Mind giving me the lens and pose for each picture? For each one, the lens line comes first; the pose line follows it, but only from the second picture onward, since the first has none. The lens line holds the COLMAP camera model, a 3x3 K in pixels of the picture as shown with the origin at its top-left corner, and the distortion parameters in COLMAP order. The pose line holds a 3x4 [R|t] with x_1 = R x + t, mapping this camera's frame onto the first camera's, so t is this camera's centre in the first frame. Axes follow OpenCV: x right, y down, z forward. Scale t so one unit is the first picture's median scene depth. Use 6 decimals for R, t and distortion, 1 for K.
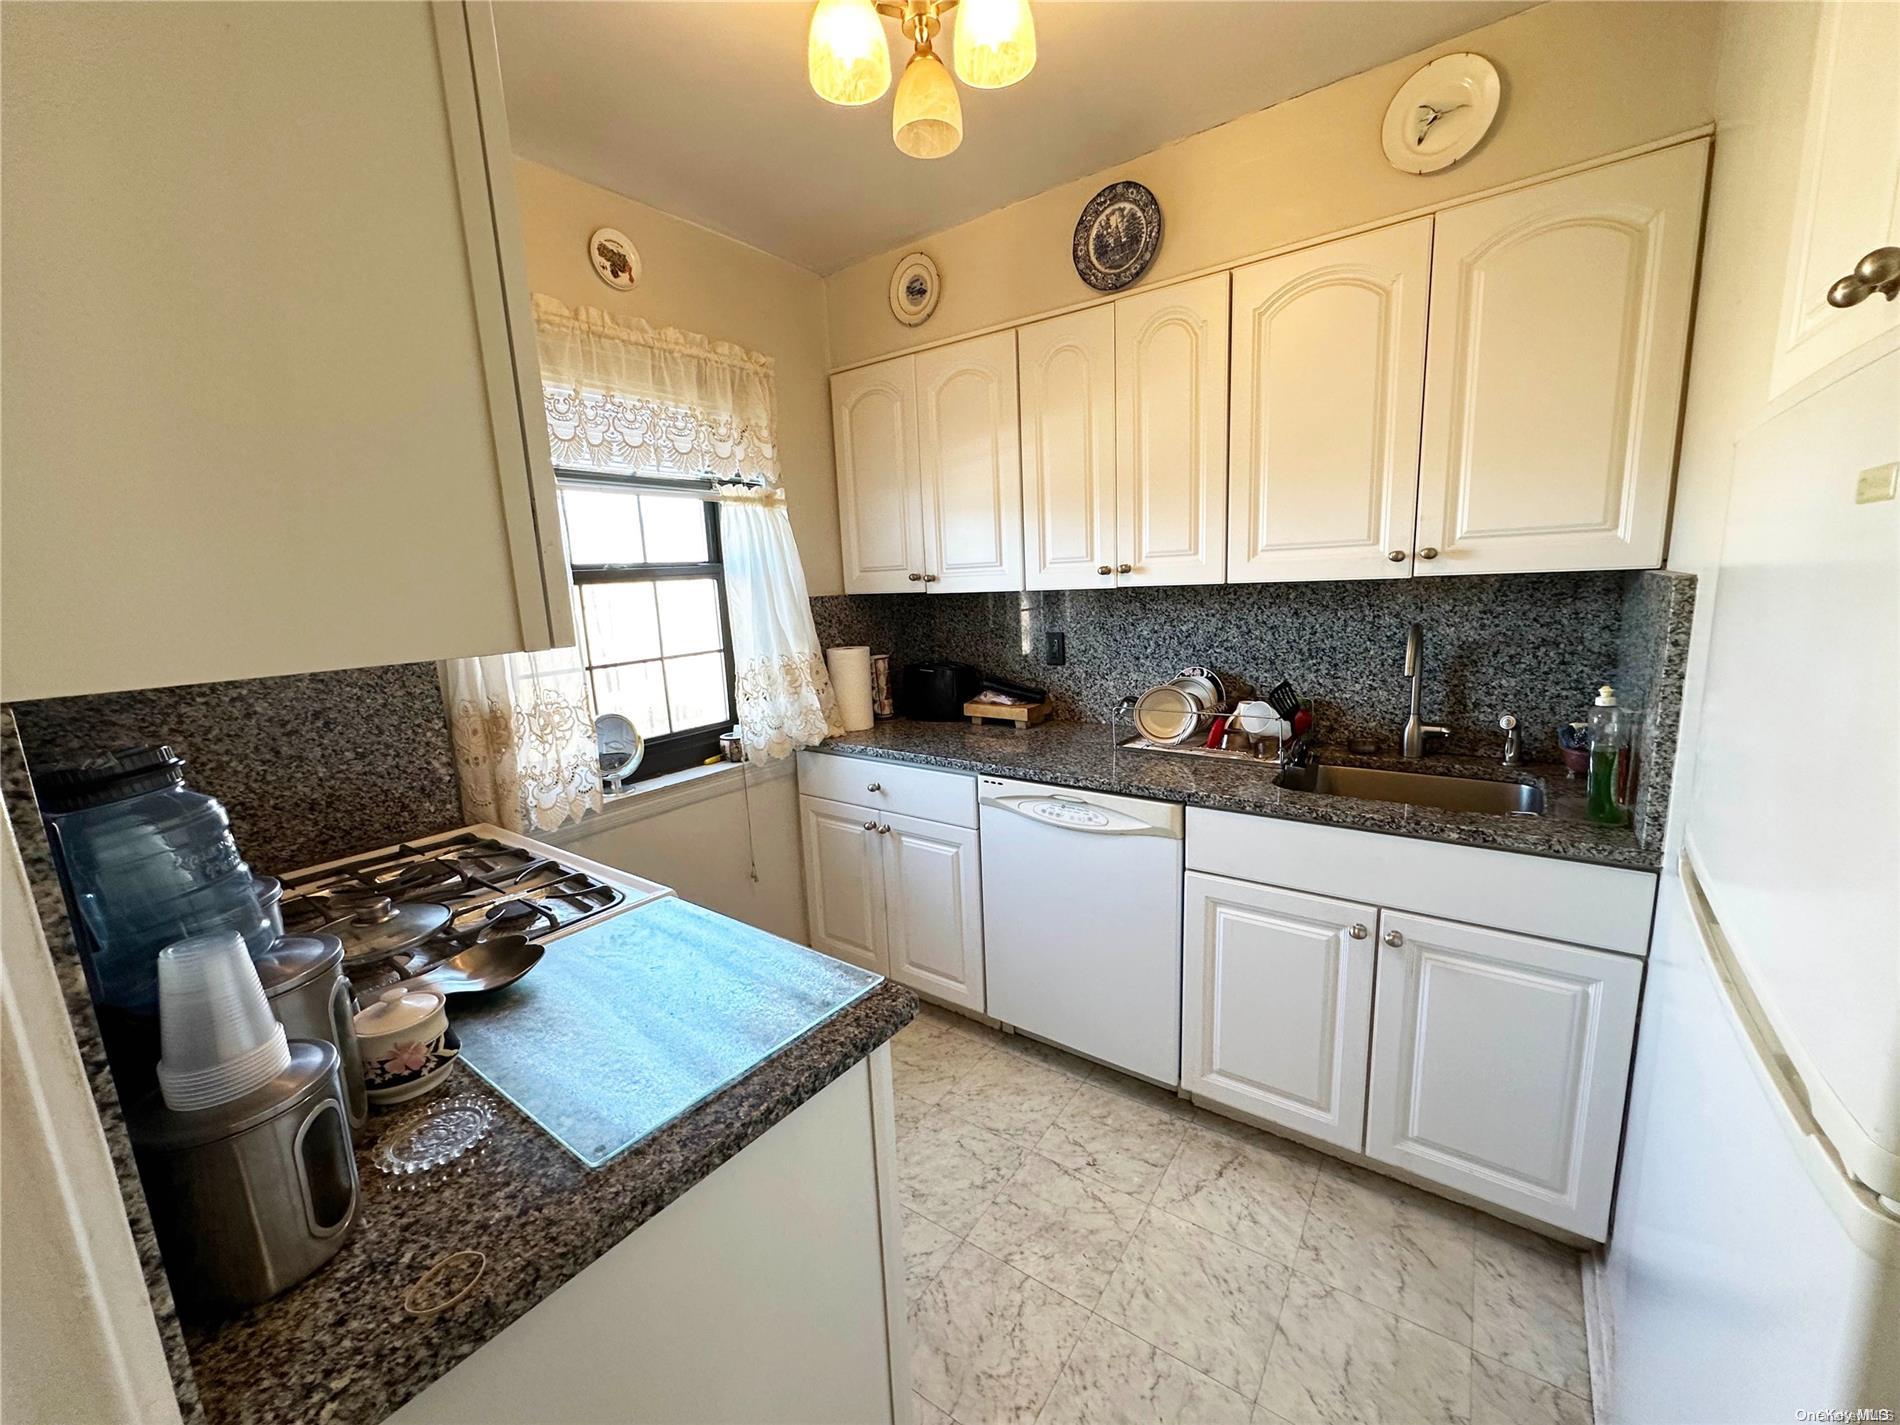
lens RADIAL K [[758.7, 0, 953.6], [0, 758.7, 715.0], [0, 0, 1]] dist [-0.010870, 0.000028]
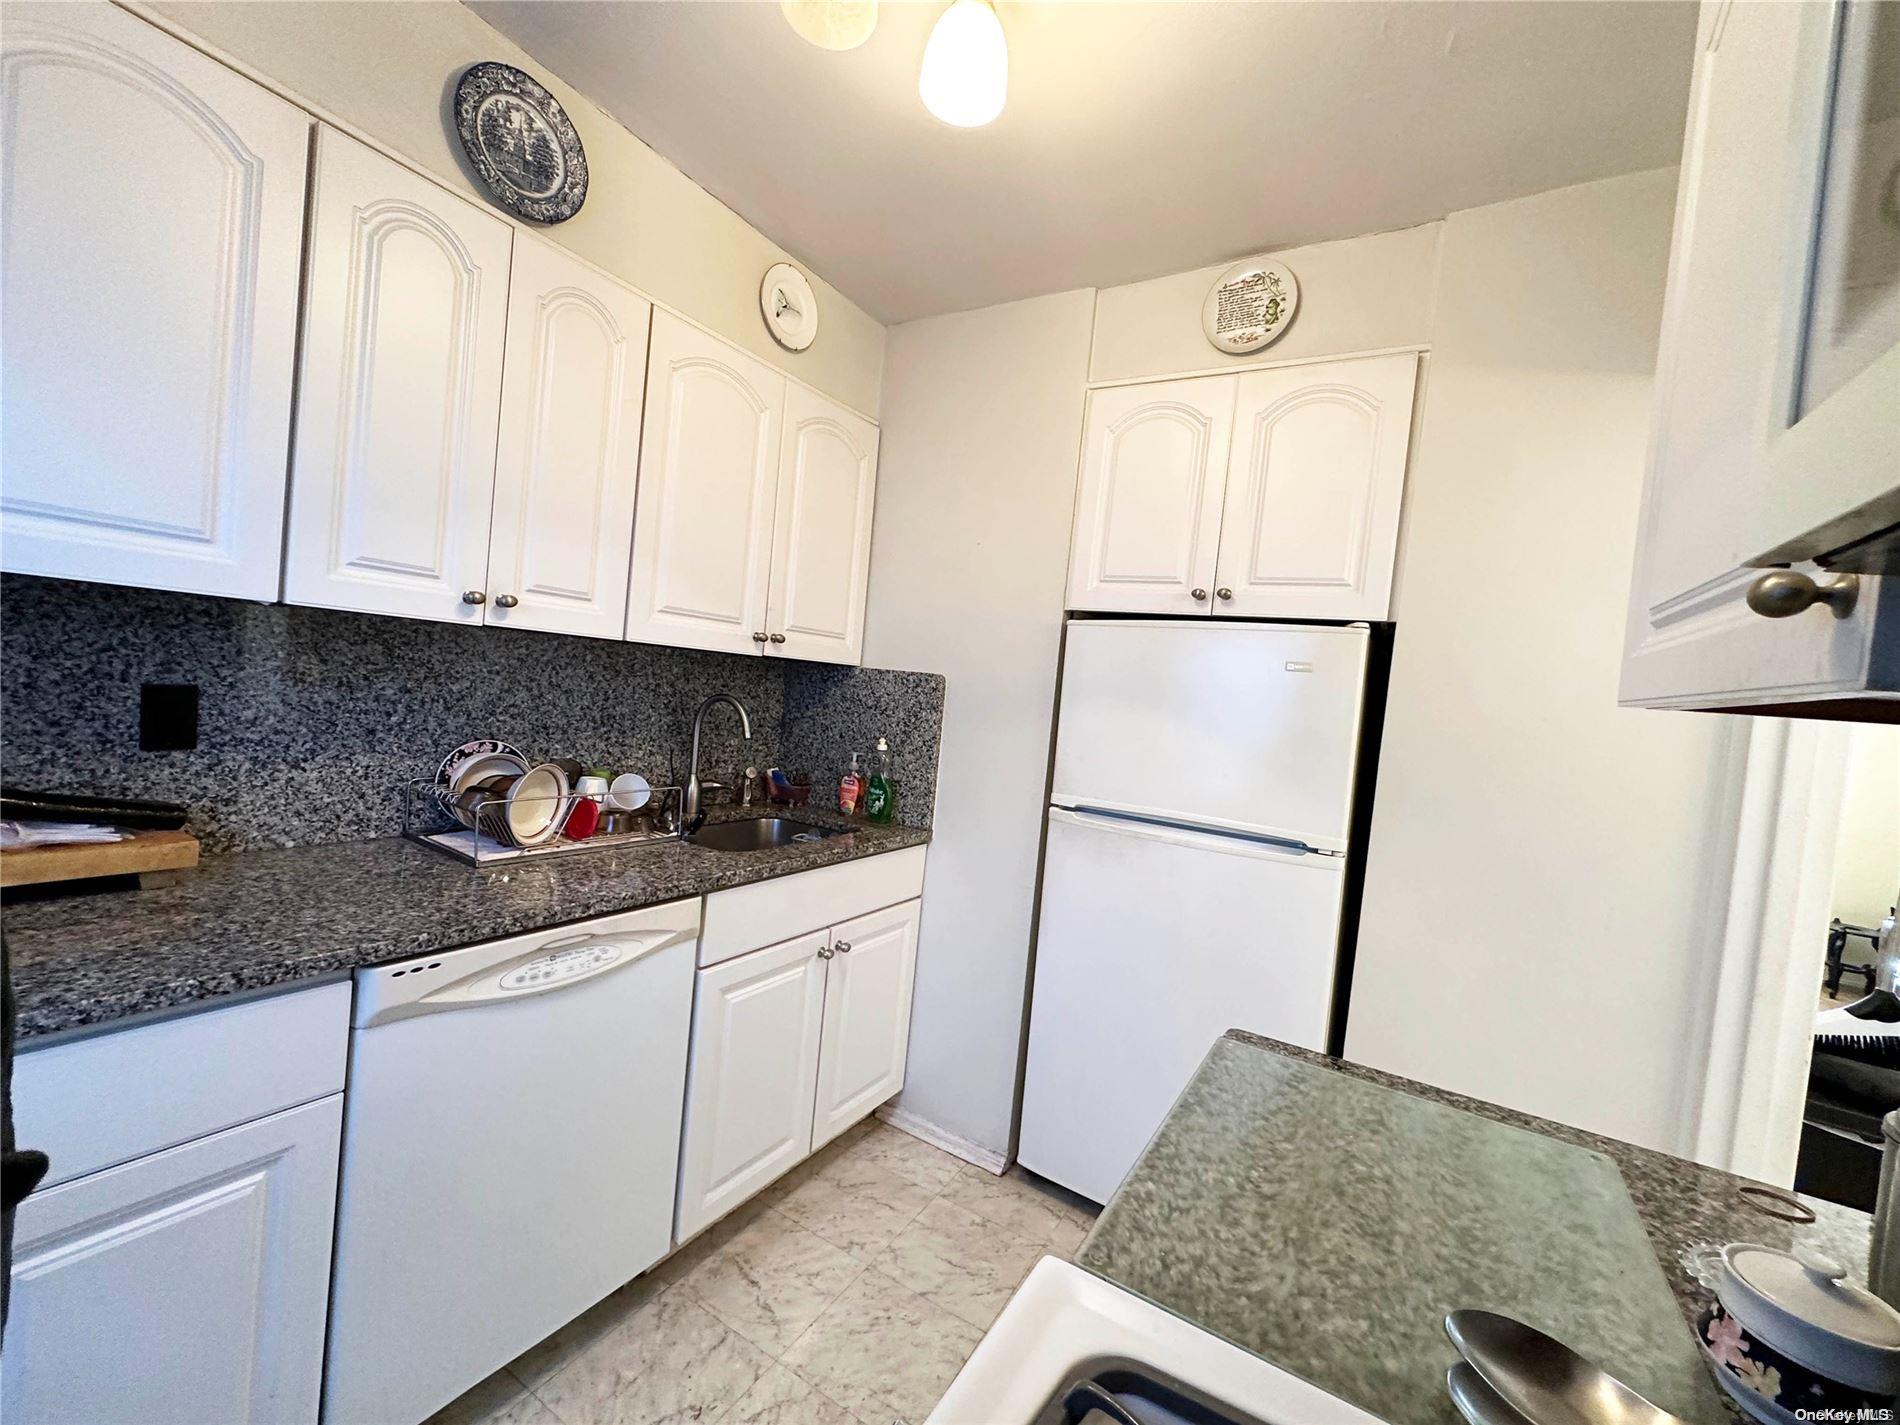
lens RADIAL K [[758.7, 0, 944.7], [0, 758.7, 712.2], [0, 0, 1]] dist [-0.010870, 0.000028]
pose [[-0.096109, 0.006579, 0.995349, -0.539941], [0.091292, 0.995822, 0.002233, -0.060337], [-0.991175, 0.091082, -0.096308, 0.728202]]
